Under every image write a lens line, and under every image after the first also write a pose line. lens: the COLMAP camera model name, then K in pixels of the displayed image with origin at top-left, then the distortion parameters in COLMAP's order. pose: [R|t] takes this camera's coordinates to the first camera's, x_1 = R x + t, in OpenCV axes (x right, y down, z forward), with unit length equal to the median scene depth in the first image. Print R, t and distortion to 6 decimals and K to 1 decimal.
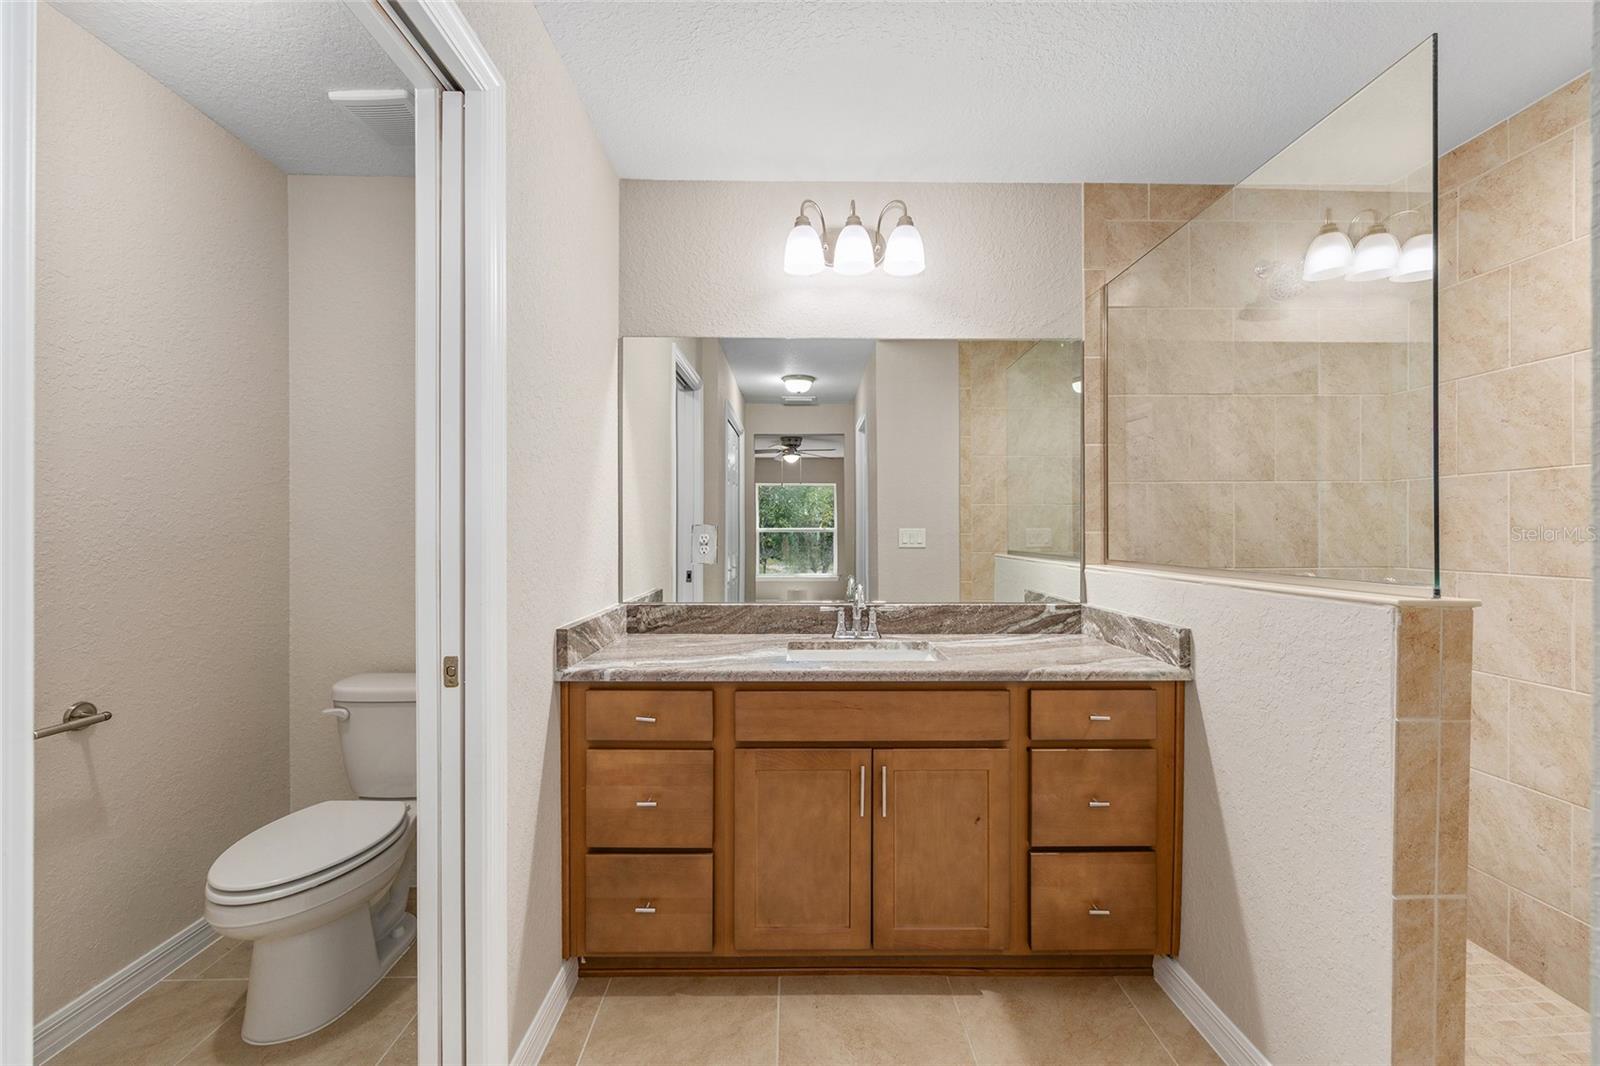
lens RADIAL K [[643.2, 0, 804.5], [0, 643.2, 527.7], [0, 0, 1]] dist [-0.002560, 0.000762]
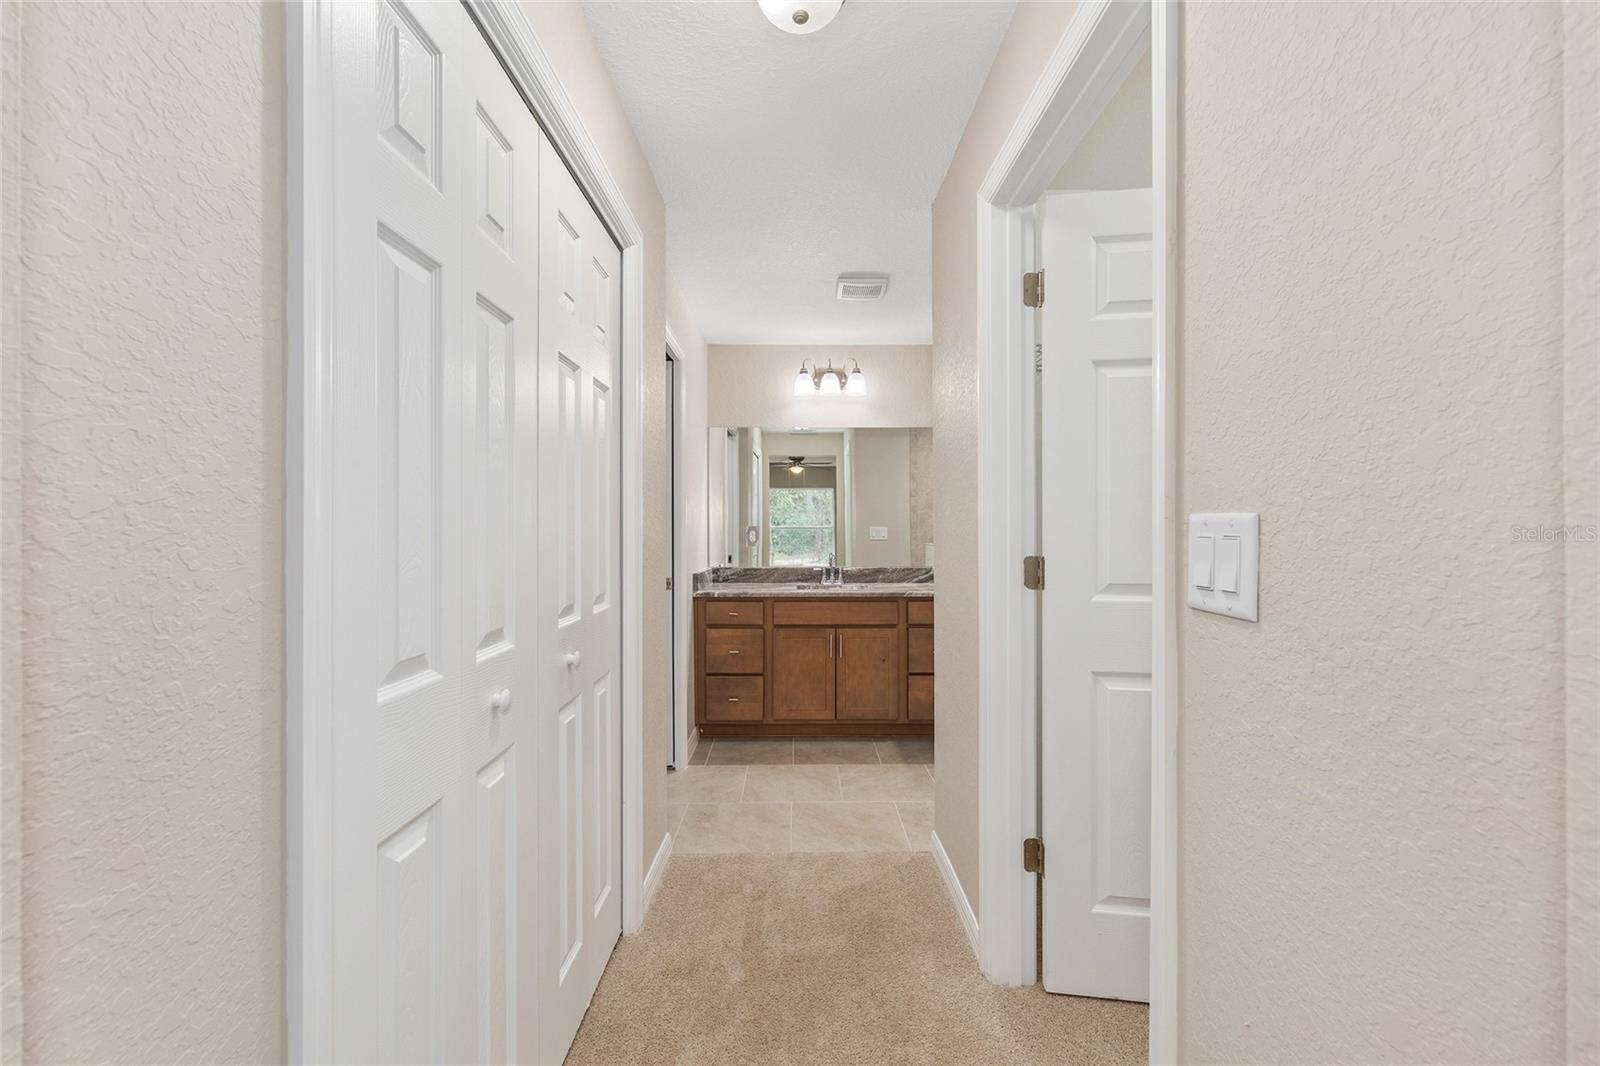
lens RADIAL K [[643.2, 0, 804.5], [0, 643.2, 527.7], [0, 0, 1]] dist [-0.002560, 0.000762]
pose [[0.999975, -0.002589, -0.006598, 0.013787], [0.002616, 0.999989, 0.003989, -0.008673], [0.006587, -0.004006, 0.999970, -1.193929]]
